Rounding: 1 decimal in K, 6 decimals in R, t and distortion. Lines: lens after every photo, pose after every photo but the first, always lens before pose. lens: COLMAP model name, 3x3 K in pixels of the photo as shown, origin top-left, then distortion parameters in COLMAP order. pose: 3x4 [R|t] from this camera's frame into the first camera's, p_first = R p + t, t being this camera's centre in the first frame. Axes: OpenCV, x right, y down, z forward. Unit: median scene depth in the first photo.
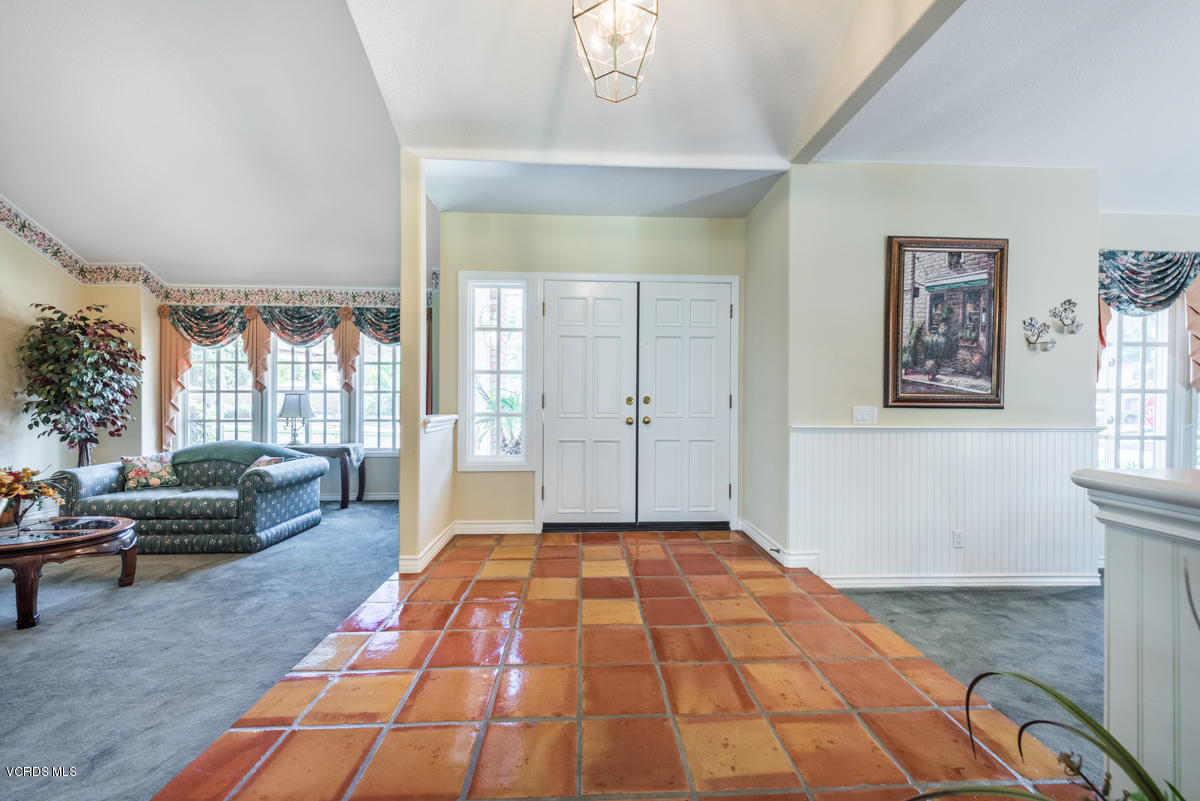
lens RADIAL K [[474.4, 0, 630.5], [0, 474.4, 397.4], [0, 0, 1]] dist [0.009165, -0.005038]
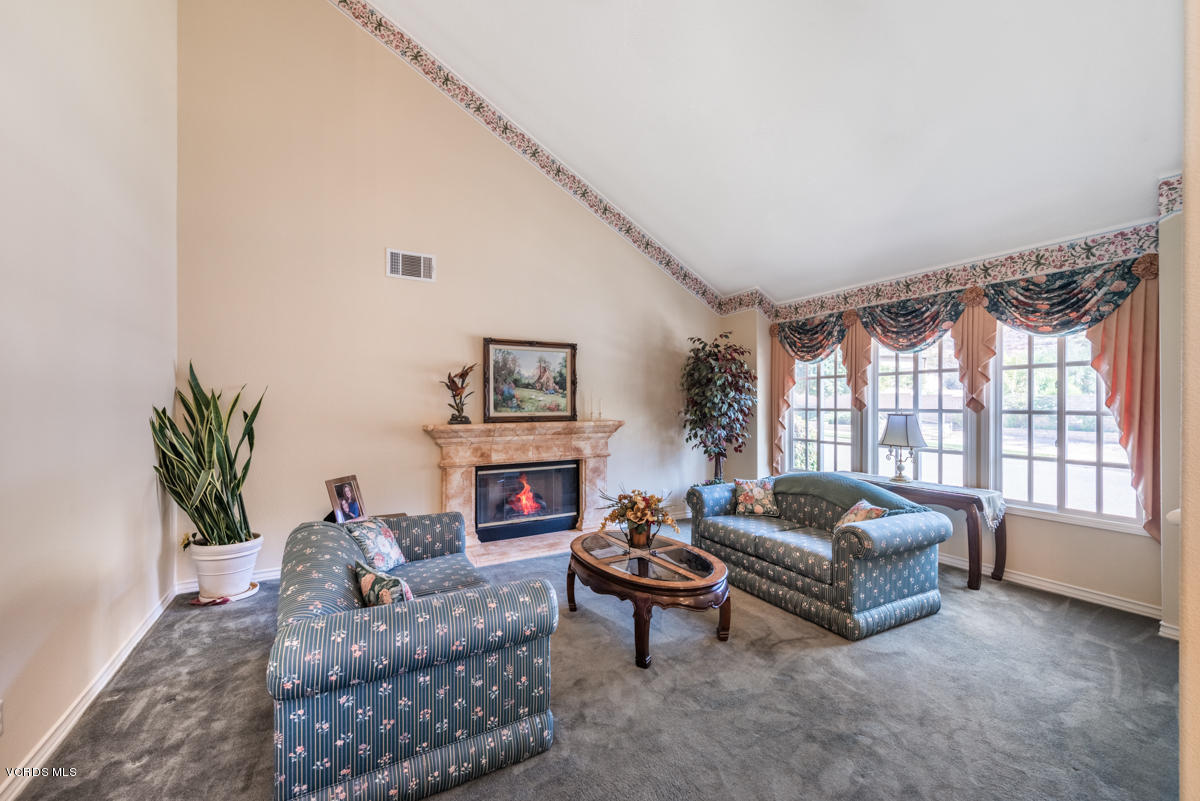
lens RADIAL K [[469.9, 0, 604.3], [0, 469.9, 401.4], [0, 0, 1]] dist [0.017181, -0.006924]
pose [[0.396288, 0.000730, -0.918126, -0.231096], [0.002295, 0.999996, 0.001786, -0.036353], [0.918123, -0.002815, 0.396284, 0.308772]]
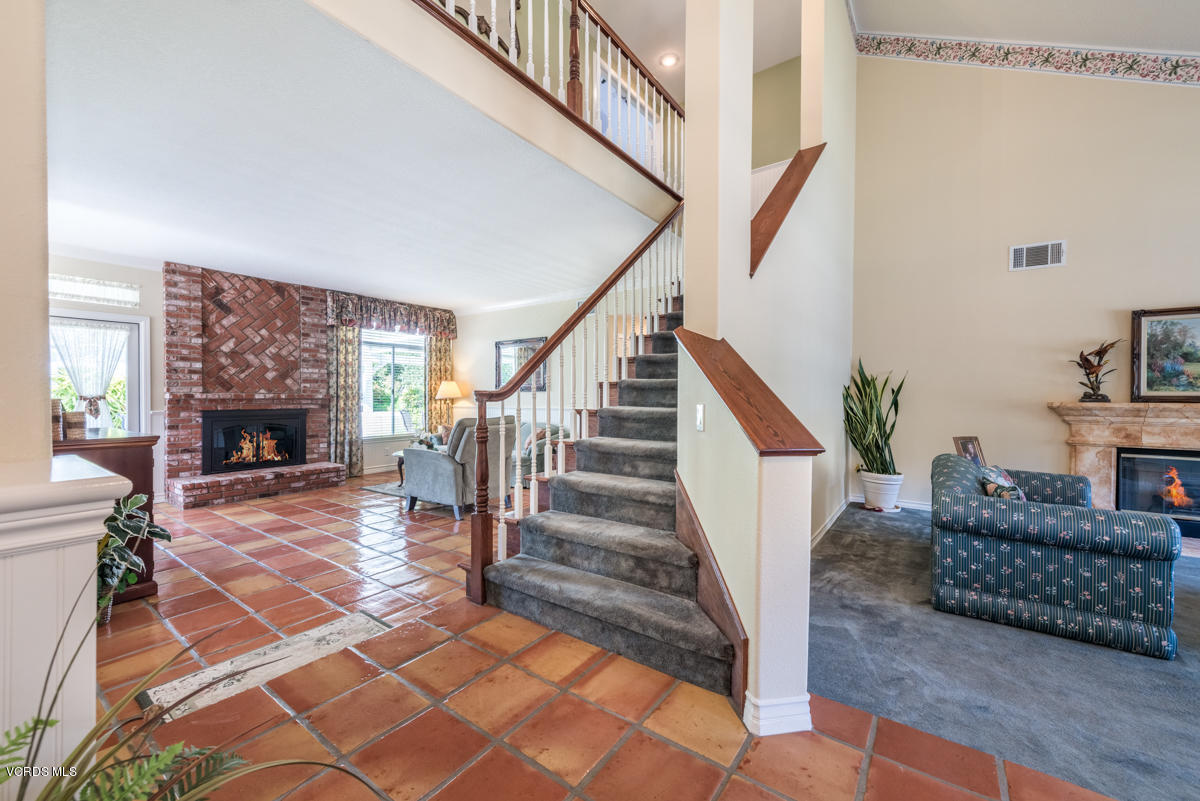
lens RADIAL K [[469.9, 0, 604.3], [0, 469.9, 401.4], [0, 0, 1]] dist [0.017181, -0.006924]
pose [[-0.665523, 0.006670, -0.746348, 0.131461], [-0.001845, 0.999942, 0.010581, -0.000907], [0.746375, 0.008419, -0.665472, 0.316491]]
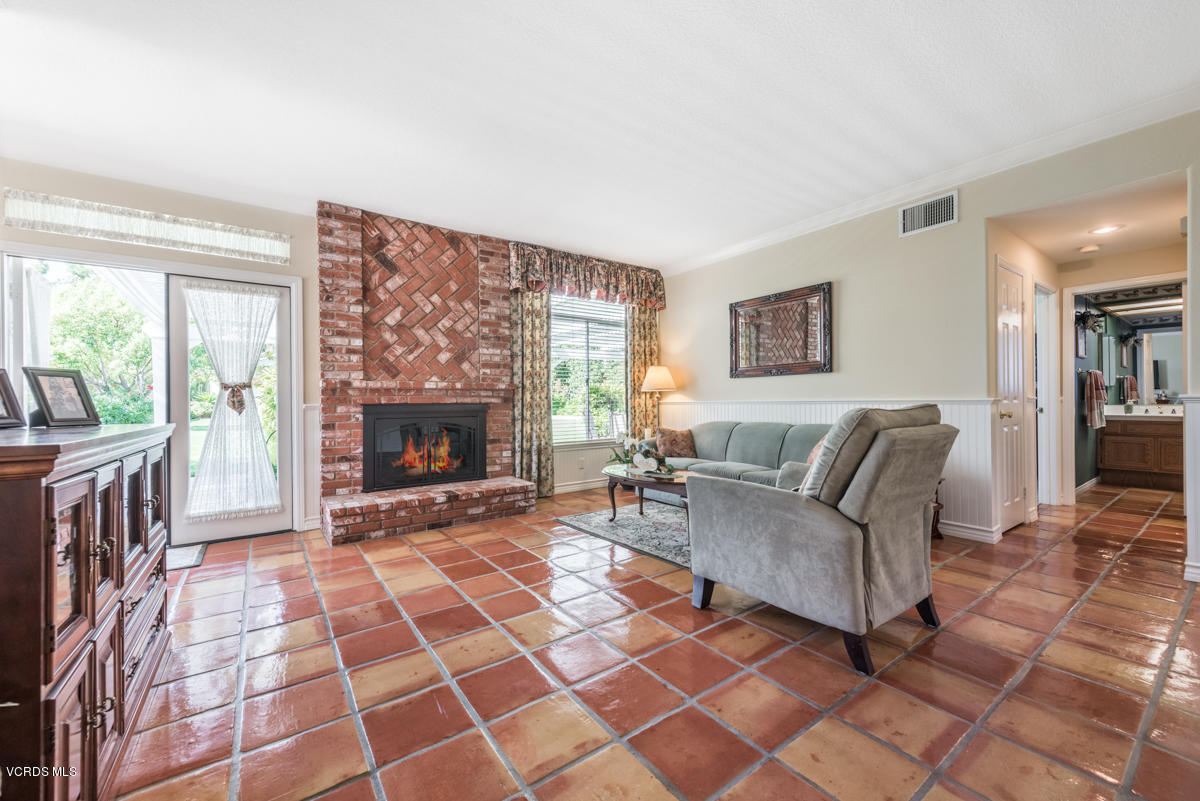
lens RADIAL K [[469.9, 0, 604.3], [0, 469.9, 401.4], [0, 0, 1]] dist [0.017181, -0.006924]
pose [[-0.865746, 0.006908, -0.500436, -0.061057], [0.010850, 0.999929, -0.004967, 0.046900], [0.500366, -0.009730, -0.865759, -0.345771]]
